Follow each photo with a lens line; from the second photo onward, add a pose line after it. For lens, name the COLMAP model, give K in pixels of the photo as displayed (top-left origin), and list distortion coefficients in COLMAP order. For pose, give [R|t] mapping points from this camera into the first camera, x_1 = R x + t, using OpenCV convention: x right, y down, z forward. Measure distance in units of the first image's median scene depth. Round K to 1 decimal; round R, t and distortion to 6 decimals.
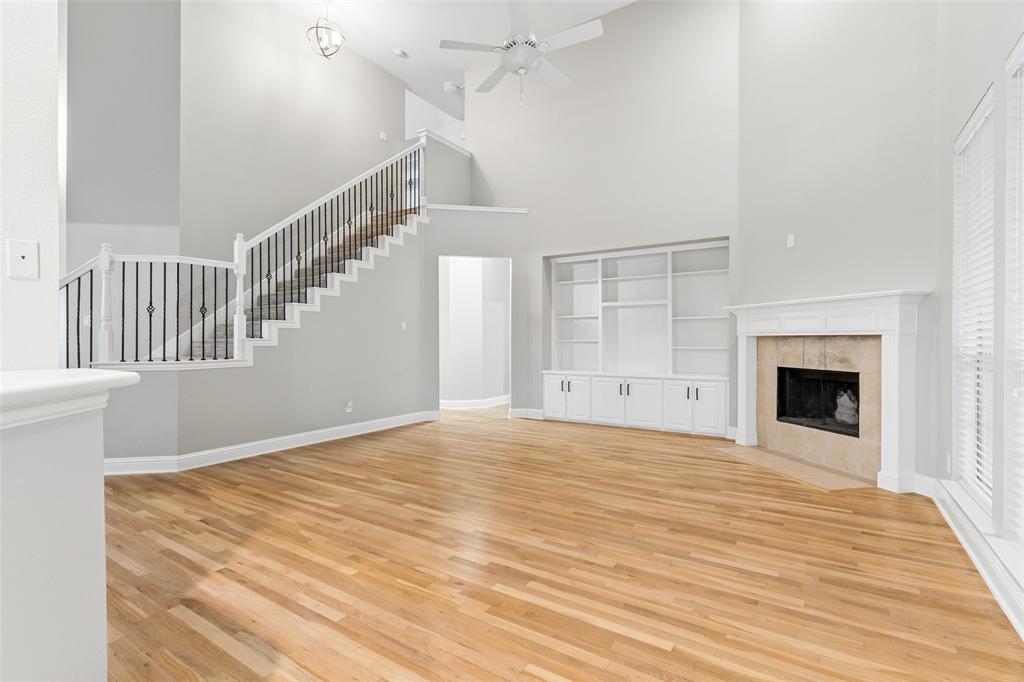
lens RADIAL K [[498.1, 0, 513.3], [0, 498.1, 343.8], [0, 0, 1]] dist [0.013980, -0.001728]
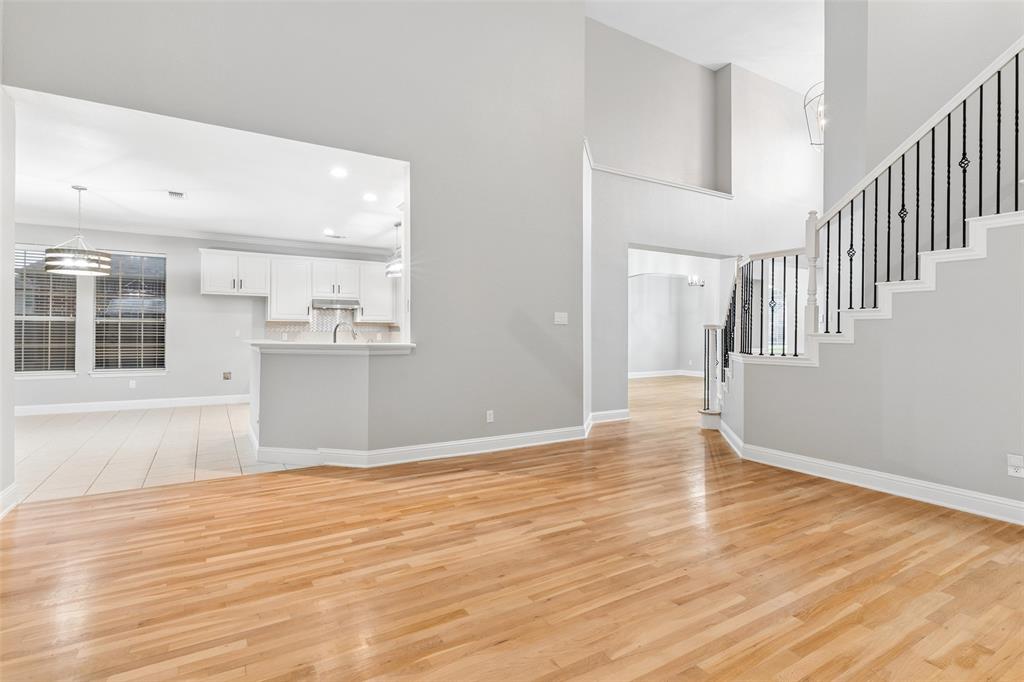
lens RADIAL K [[498.1, 0, 513.6], [0, 498.1, 333.1], [0, 0, 1]] dist [0.013980, -0.001728]
pose [[-0.443907, 0.001103, -0.896072, 0.828240], [-0.007016, 0.999964, 0.004706, -0.026593], [0.896046, 0.008376, -0.443883, 1.659992]]
